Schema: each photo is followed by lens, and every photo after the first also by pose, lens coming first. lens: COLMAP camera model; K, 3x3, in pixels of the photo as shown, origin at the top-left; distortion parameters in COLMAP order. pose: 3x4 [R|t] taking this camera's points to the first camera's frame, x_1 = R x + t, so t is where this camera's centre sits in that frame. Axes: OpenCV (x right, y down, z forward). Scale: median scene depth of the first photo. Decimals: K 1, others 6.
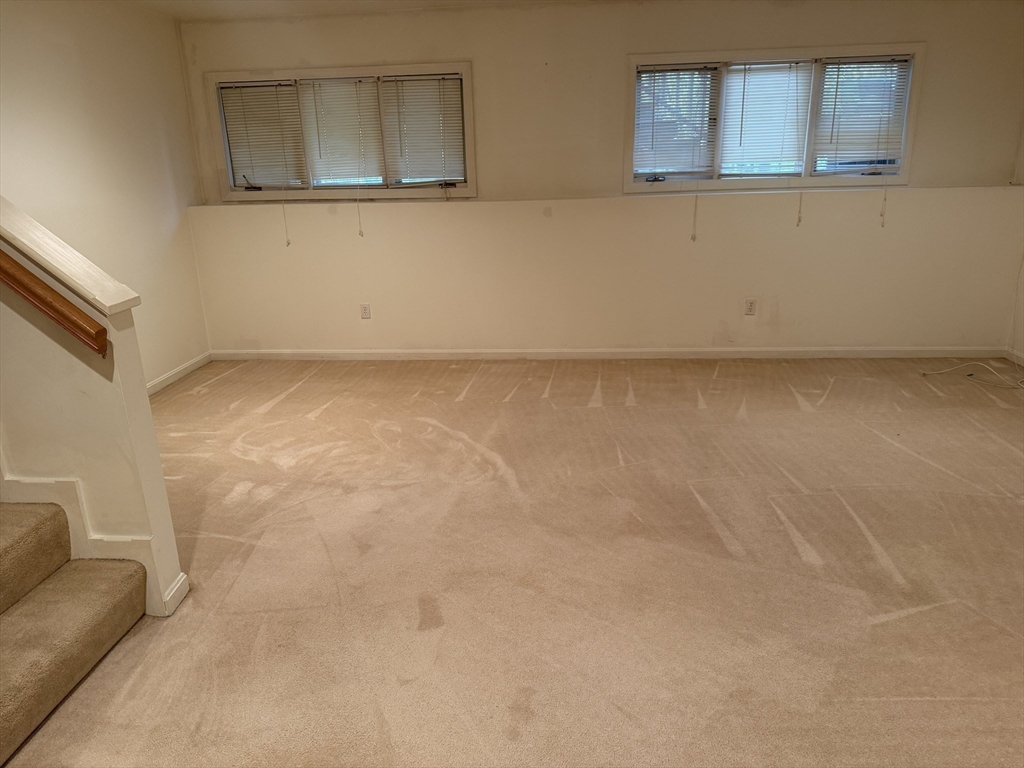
lens RADIAL K [[715.1, 0, 513.1], [0, 715.1, 383.9], [0, 0, 1]] dist [0.042644, -0.062820]
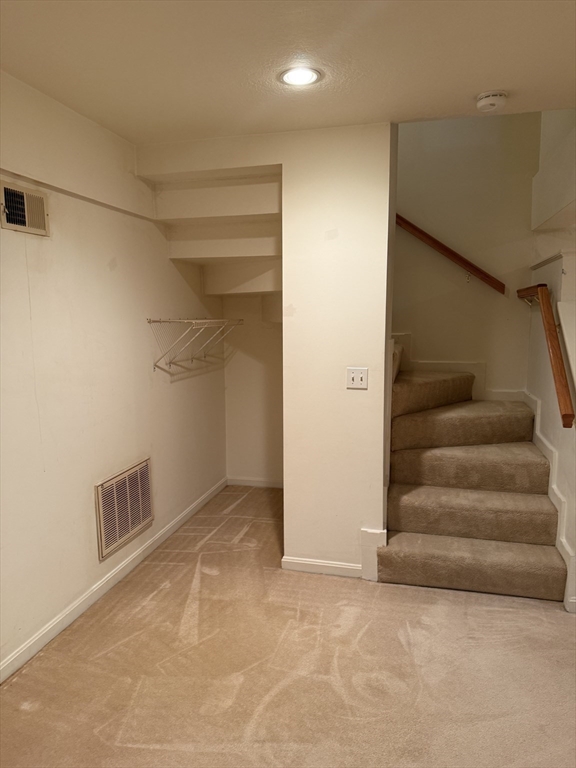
lens RADIAL K [[536.3, 0, 288.4], [0, 536.3, 385.5], [0, 0, 1]] dist [0.042644, -0.062820]
pose [[-0.173226, 0.152237, -0.973045, 0.689576], [-0.281534, 0.939101, 0.197047, -0.187456], [0.943786, 0.308079, -0.119817, 0.493321]]
